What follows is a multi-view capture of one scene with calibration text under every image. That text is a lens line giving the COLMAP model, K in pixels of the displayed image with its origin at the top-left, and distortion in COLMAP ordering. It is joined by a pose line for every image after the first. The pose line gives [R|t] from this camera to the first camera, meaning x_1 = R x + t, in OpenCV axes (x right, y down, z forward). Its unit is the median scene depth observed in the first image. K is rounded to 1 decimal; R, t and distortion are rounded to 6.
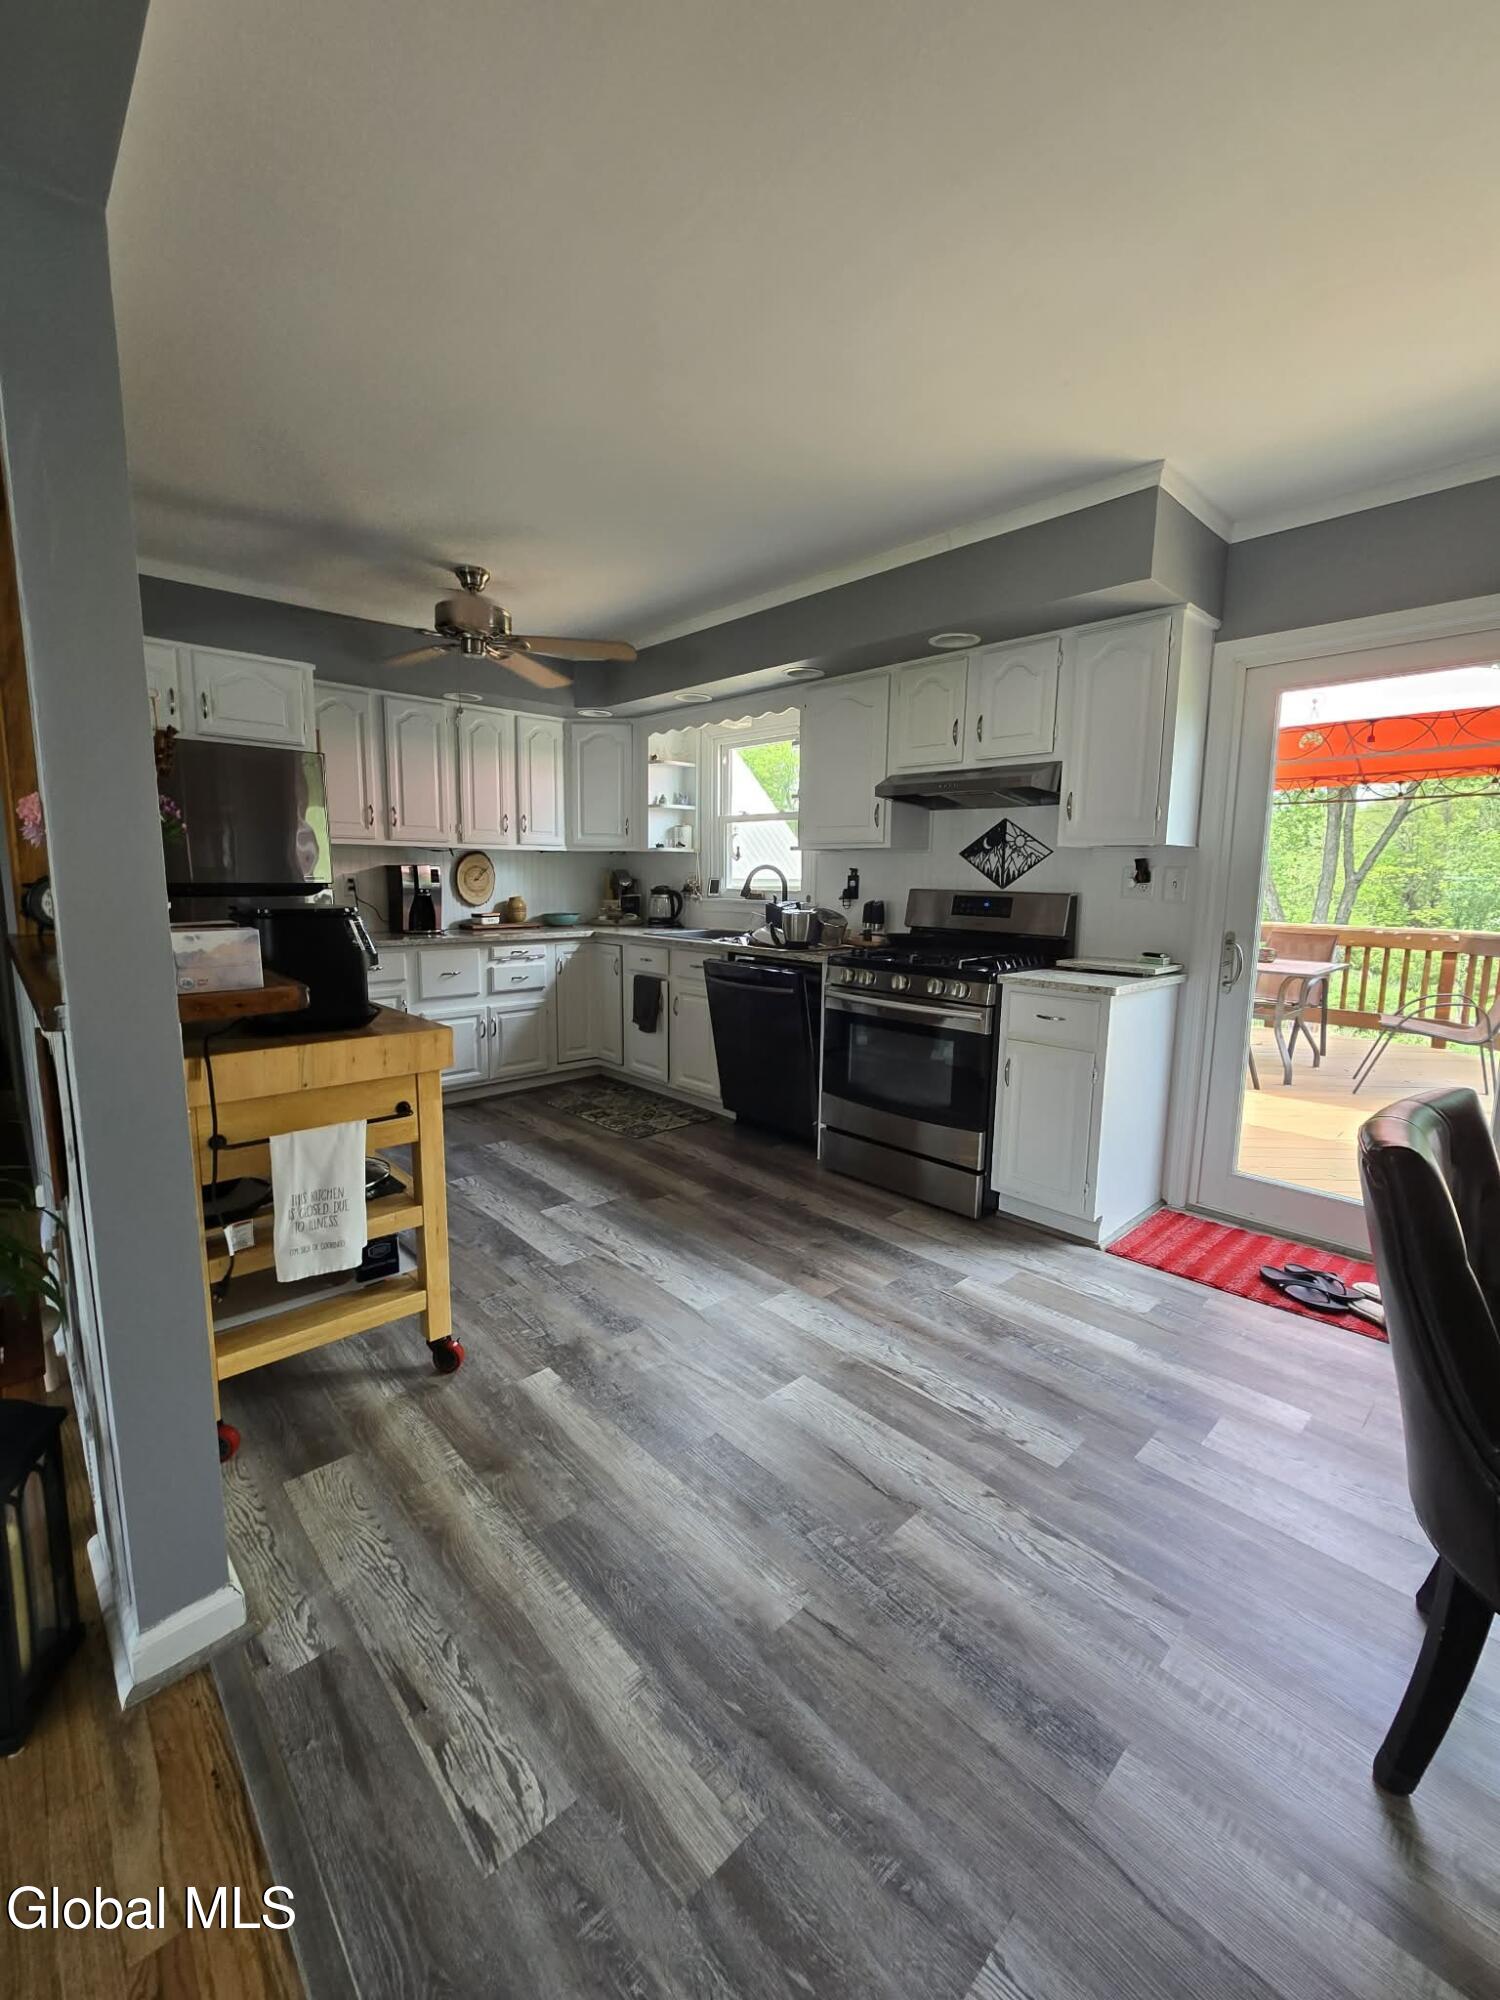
lens RADIAL K [[825.5, 0, 745.5], [0, 825.5, 987.3], [0, 0, 1]] dist [0.000947, 0.000793]
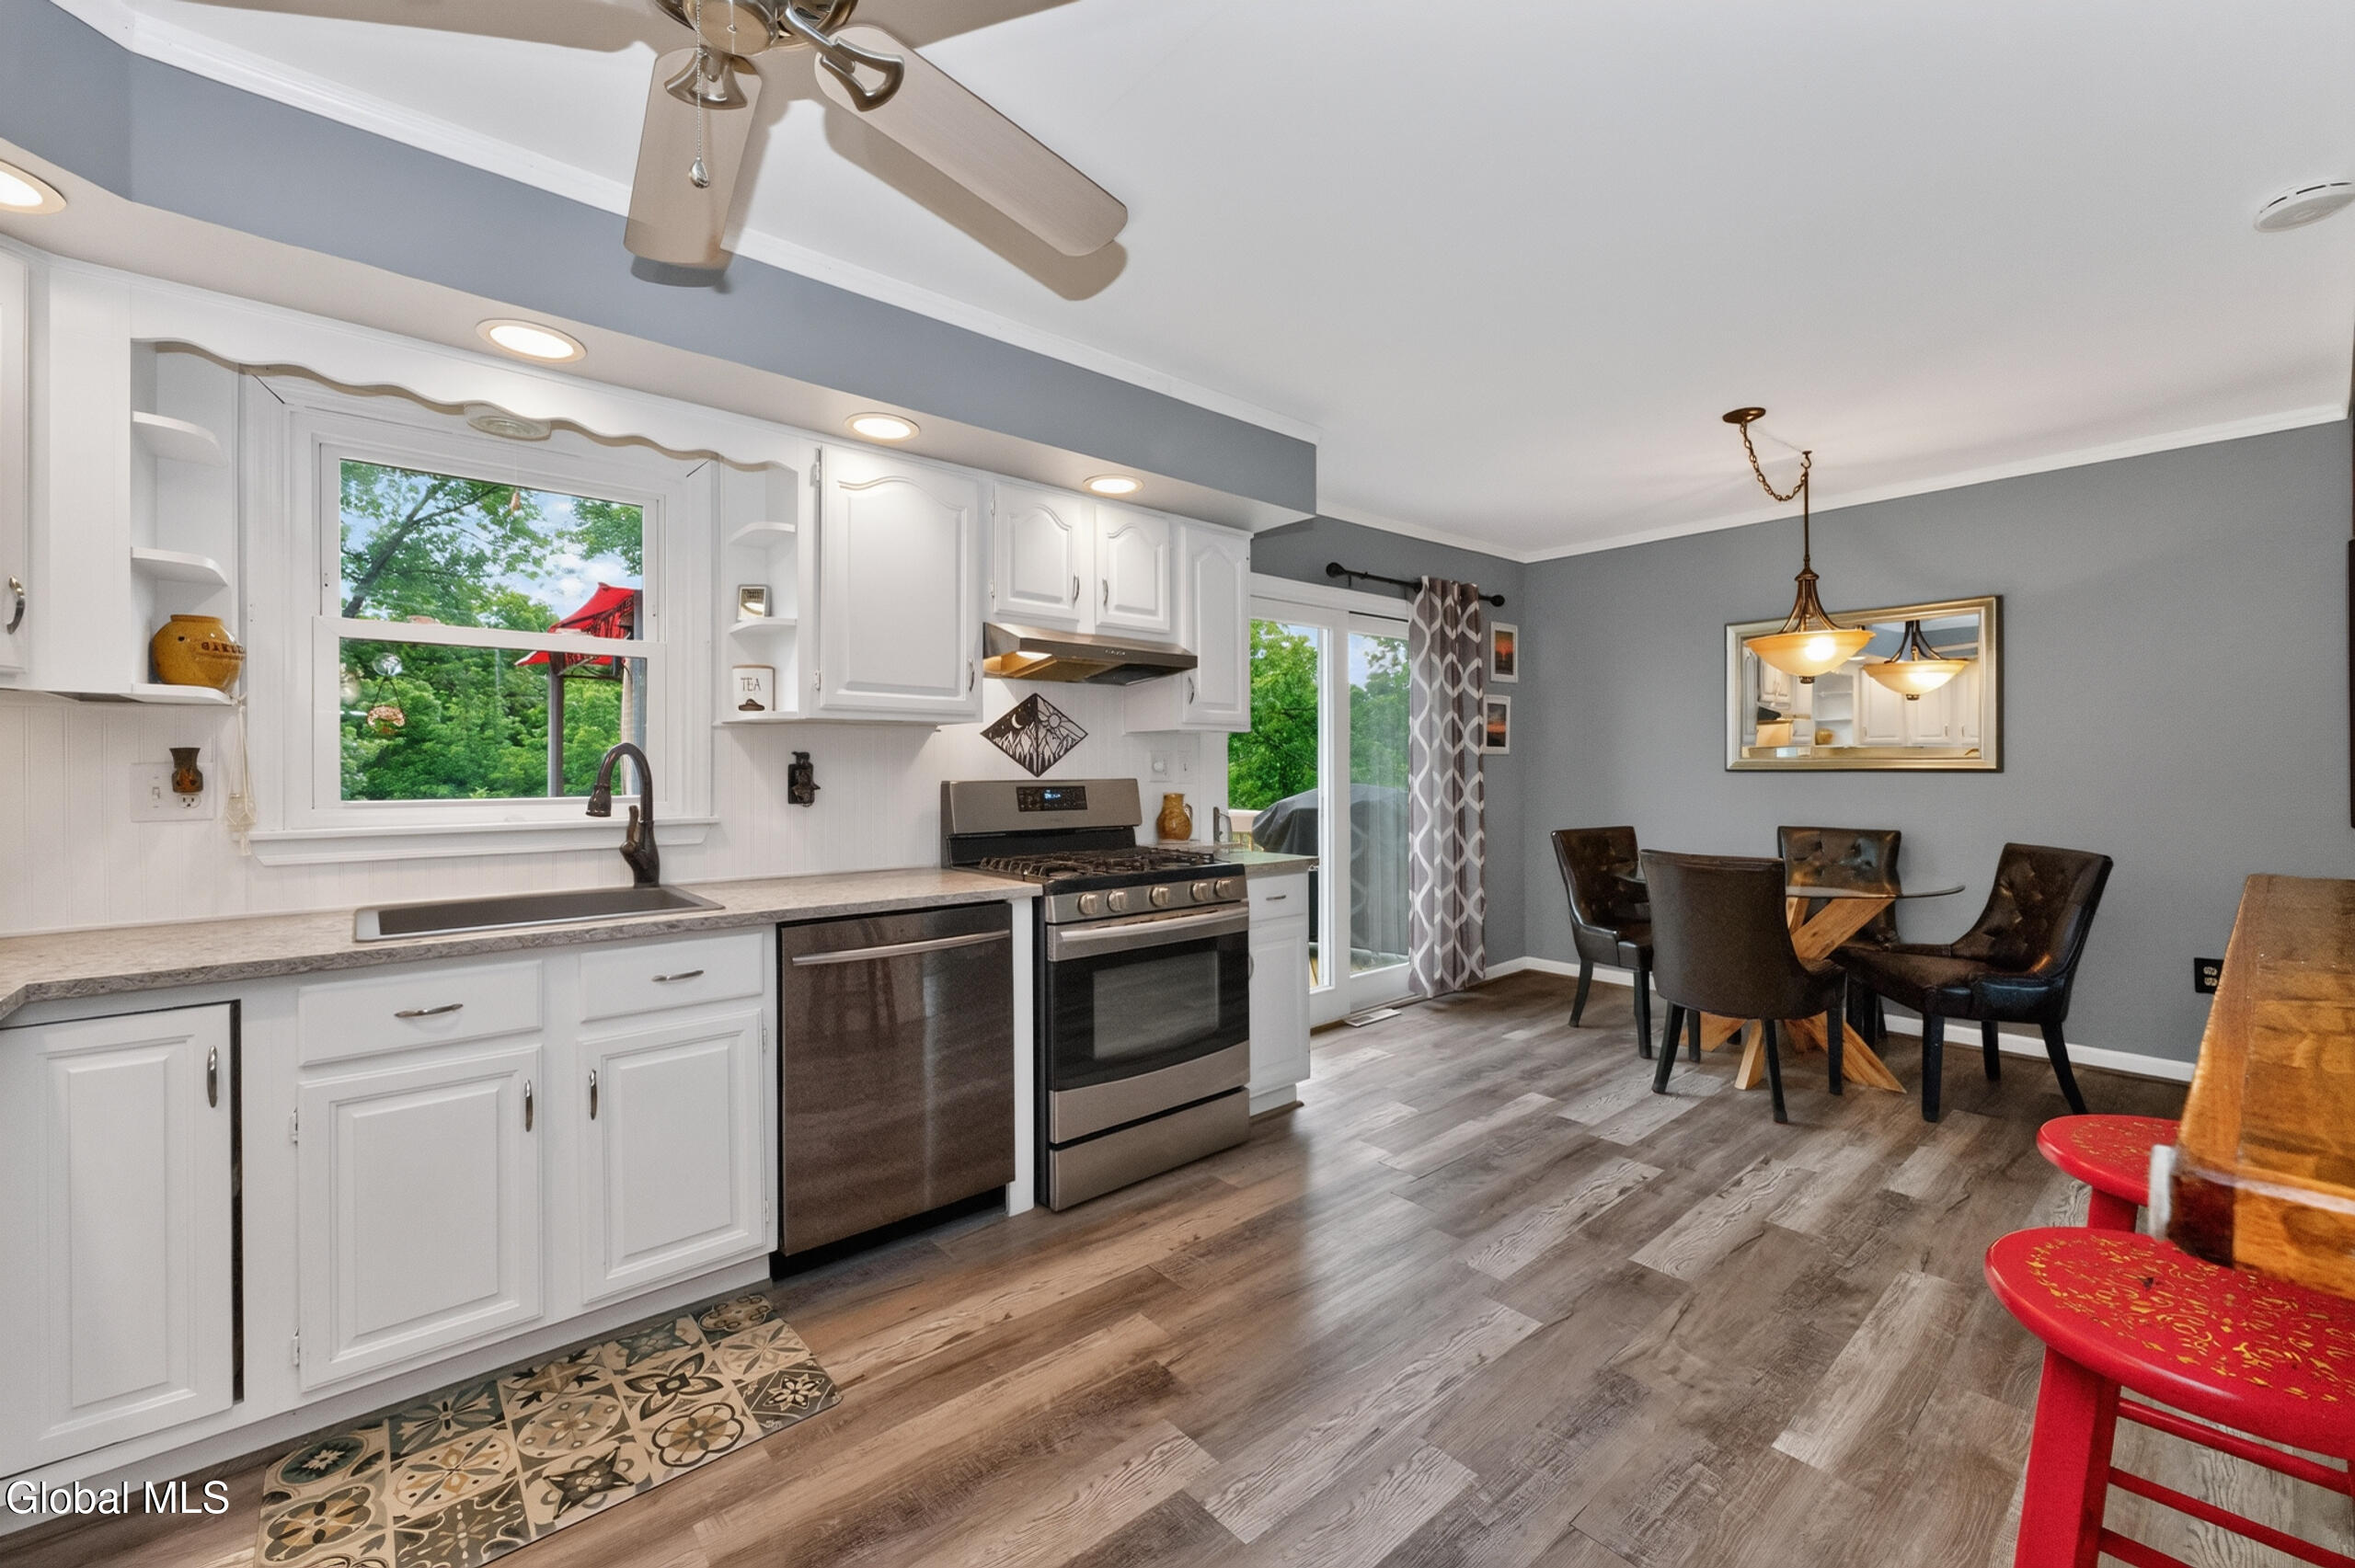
lens RADIAL K [[939.7, 0, 1177.5], [0, 939.7, 784.0], [0, 0, 1]] dist [-0.001152, -0.000046]
pose [[0.043297, -0.031868, 0.998554, -0.708374], [0.139091, 0.989950, 0.025563, -0.133889], [-0.989333, 0.137783, 0.047295, 0.936467]]
